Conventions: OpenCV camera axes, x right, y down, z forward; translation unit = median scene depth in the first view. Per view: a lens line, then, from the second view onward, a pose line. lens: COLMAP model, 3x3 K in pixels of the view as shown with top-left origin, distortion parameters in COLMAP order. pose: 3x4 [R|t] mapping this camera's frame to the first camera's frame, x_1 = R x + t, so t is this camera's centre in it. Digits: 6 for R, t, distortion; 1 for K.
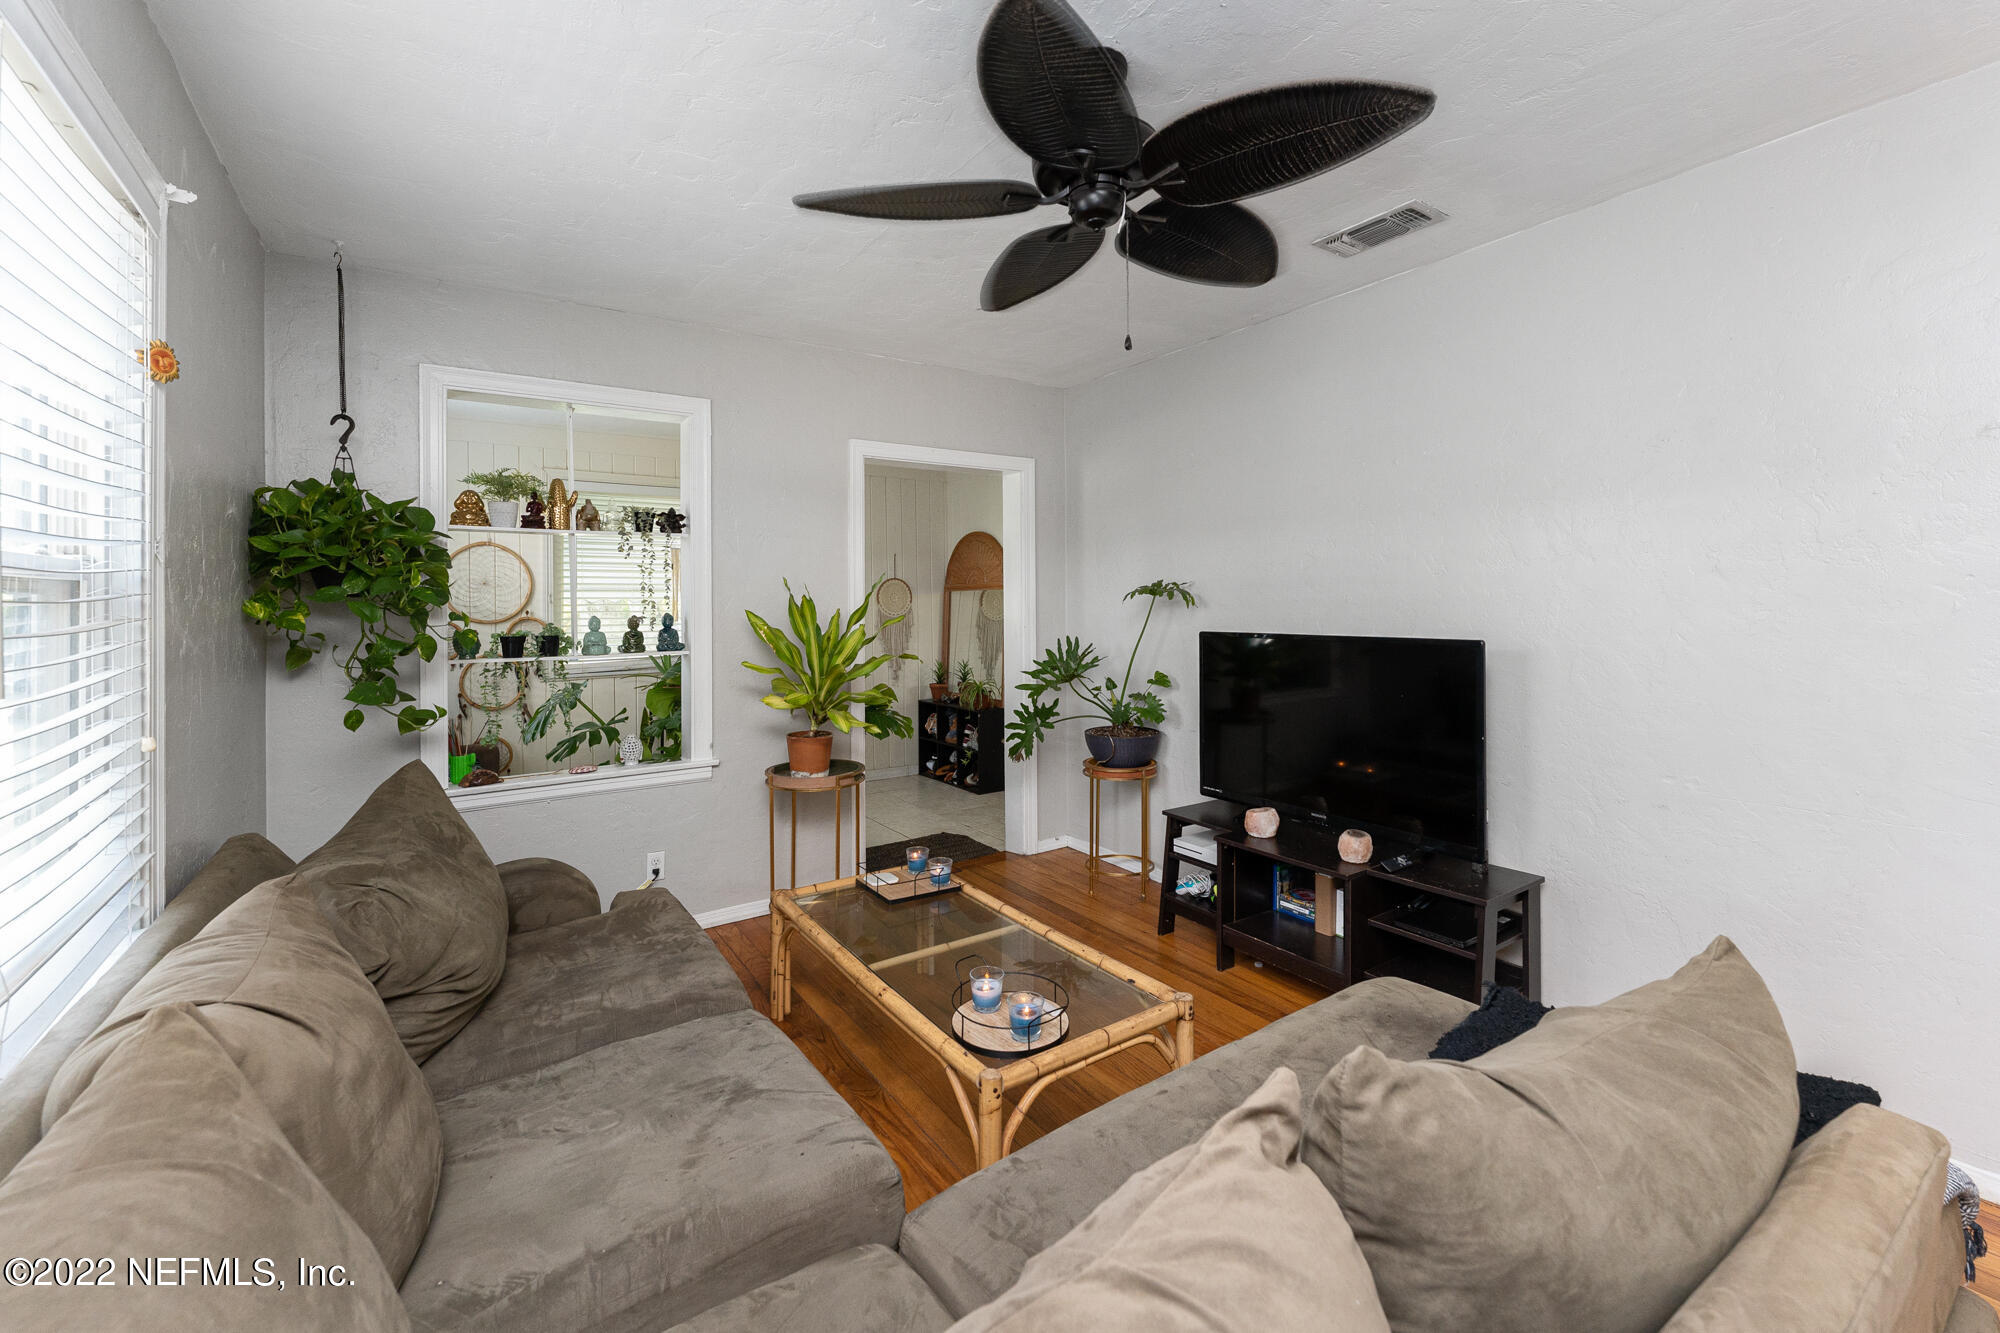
lens RADIAL K [[800.4, 0, 960.0], [0, 800.4, 592.8], [0, 0, 1]] dist [0.000874, 0.000090]
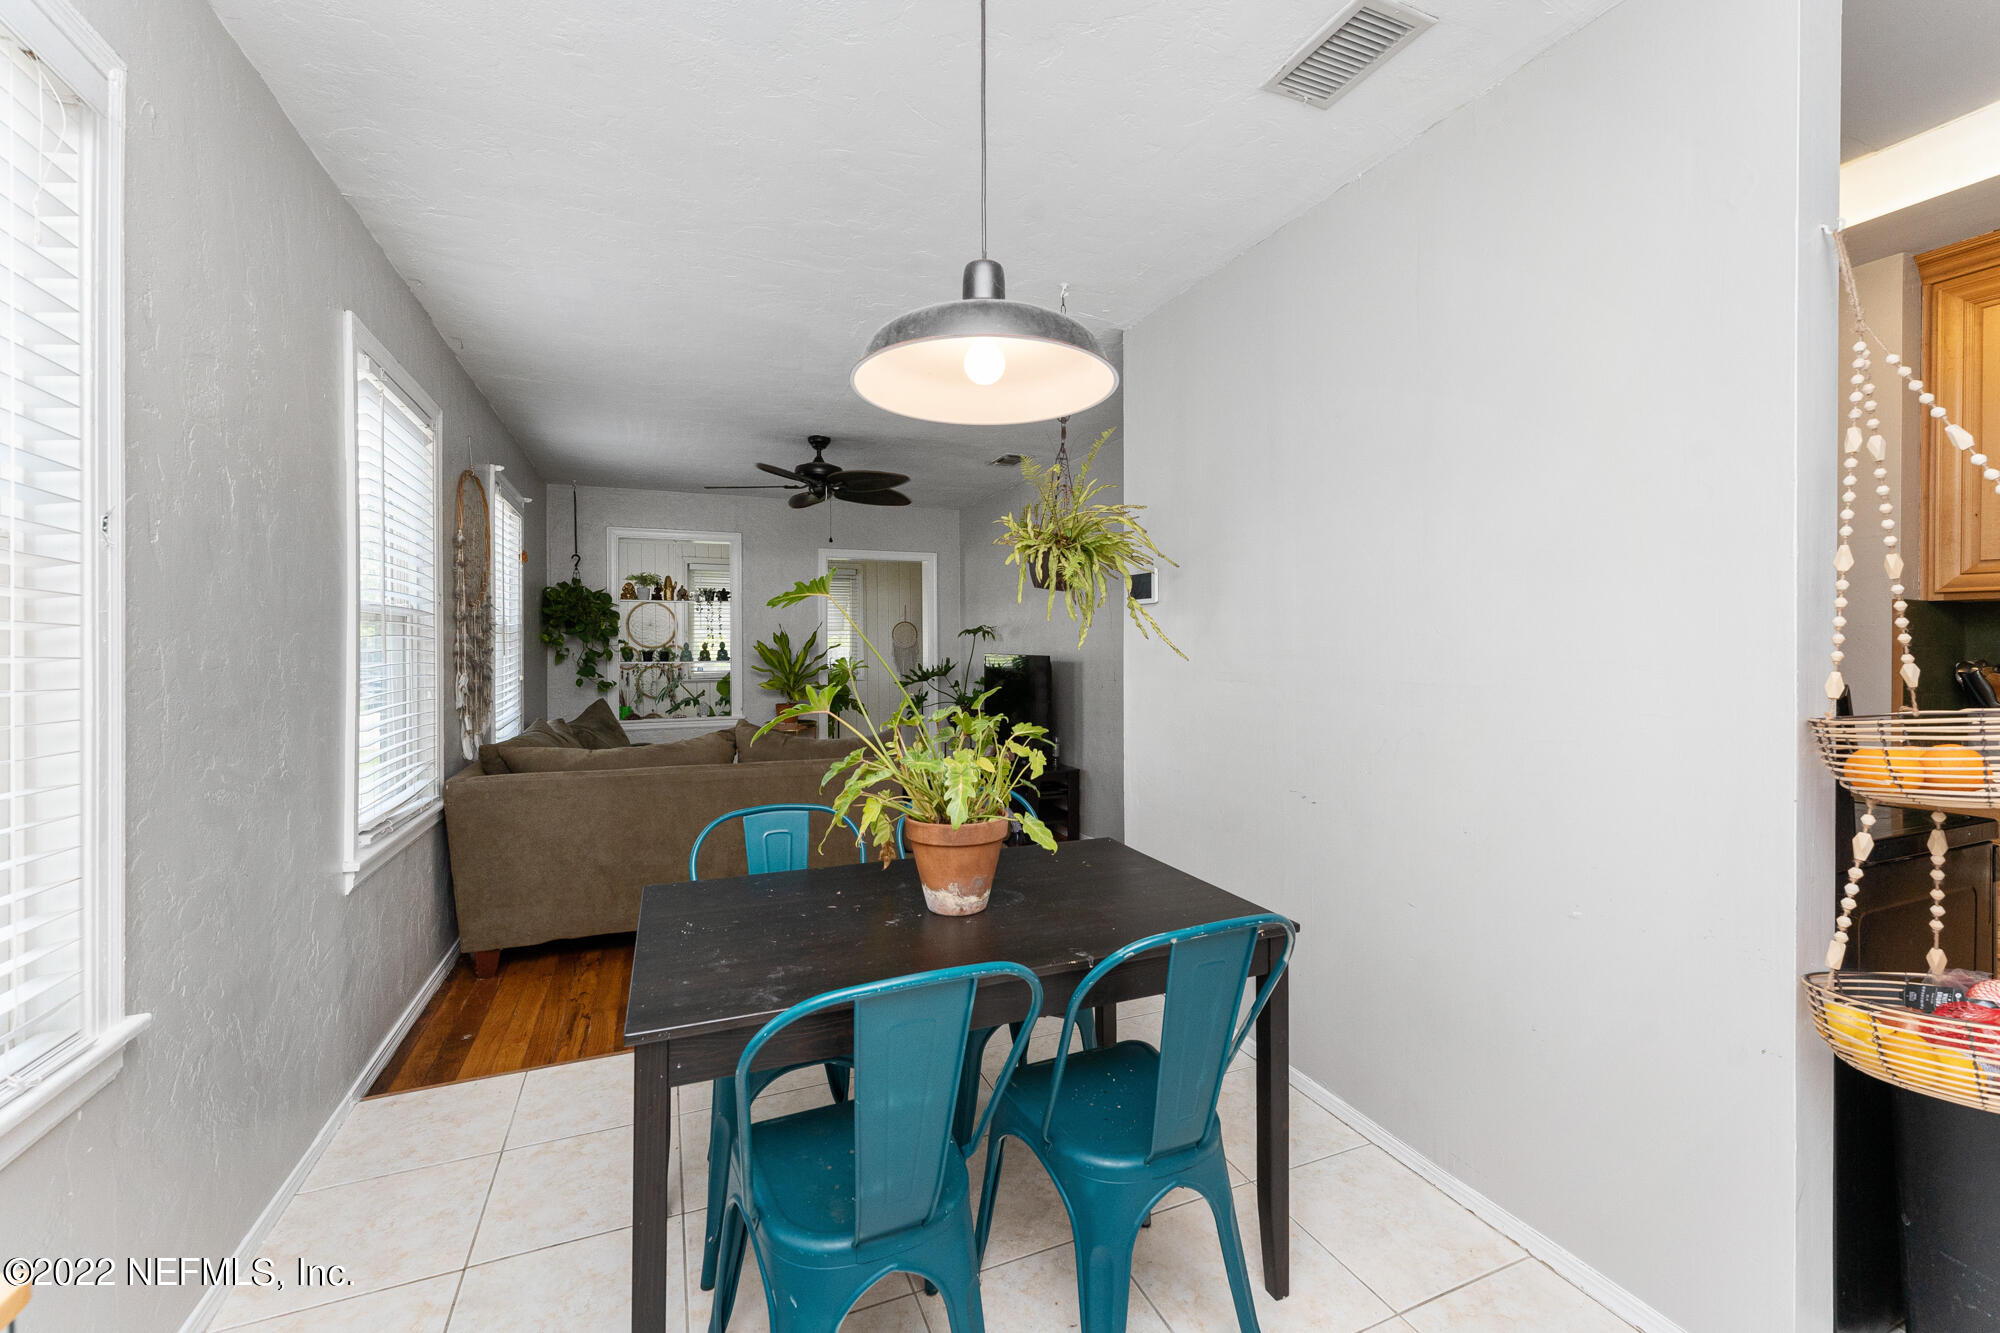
lens RADIAL K [[809.7, 0, 997.6], [0, 809.7, 638.5], [0, 0, 1]] dist [-0.000240, -0.000001]
pose [[0.982959, 0.007162, -0.183685, 0.760891], [-0.005569, 0.999942, 0.009186, -0.004361], [0.183740, -0.008006, 0.982942, -0.955842]]
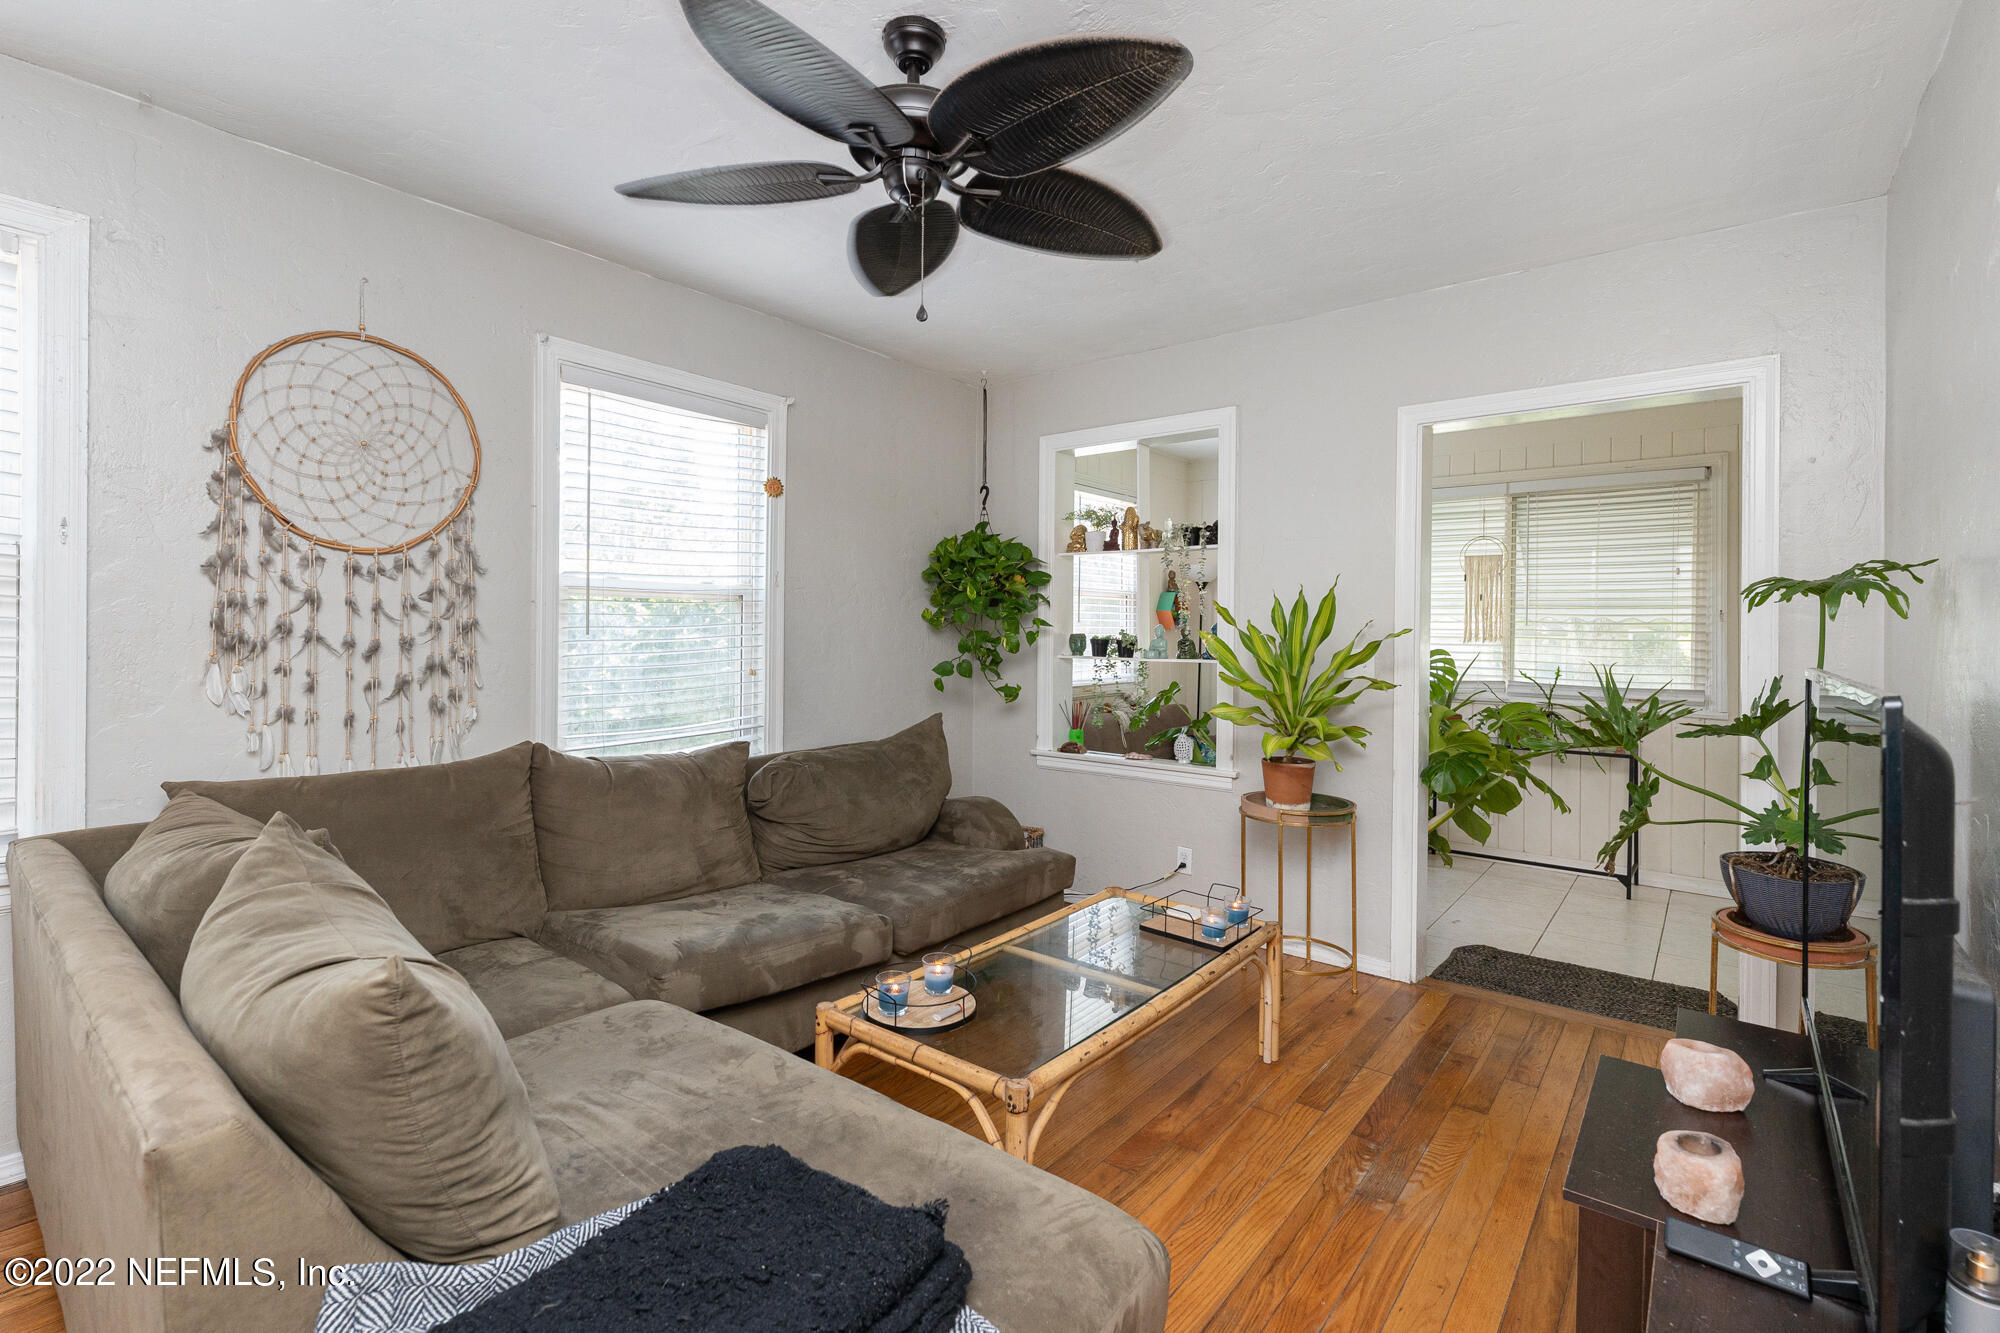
lens RADIAL K [[867.2, 0, 1002.4], [0, 867.2, 621.6], [0, 0, 1]] dist [0.000147, 0.000017]
pose [[0.324565, 0.009212, -0.945819, 0.674013], [-0.002110, 0.999957, 0.009015, 0.015756], [0.945861, -0.000930, 0.324570, 0.428265]]
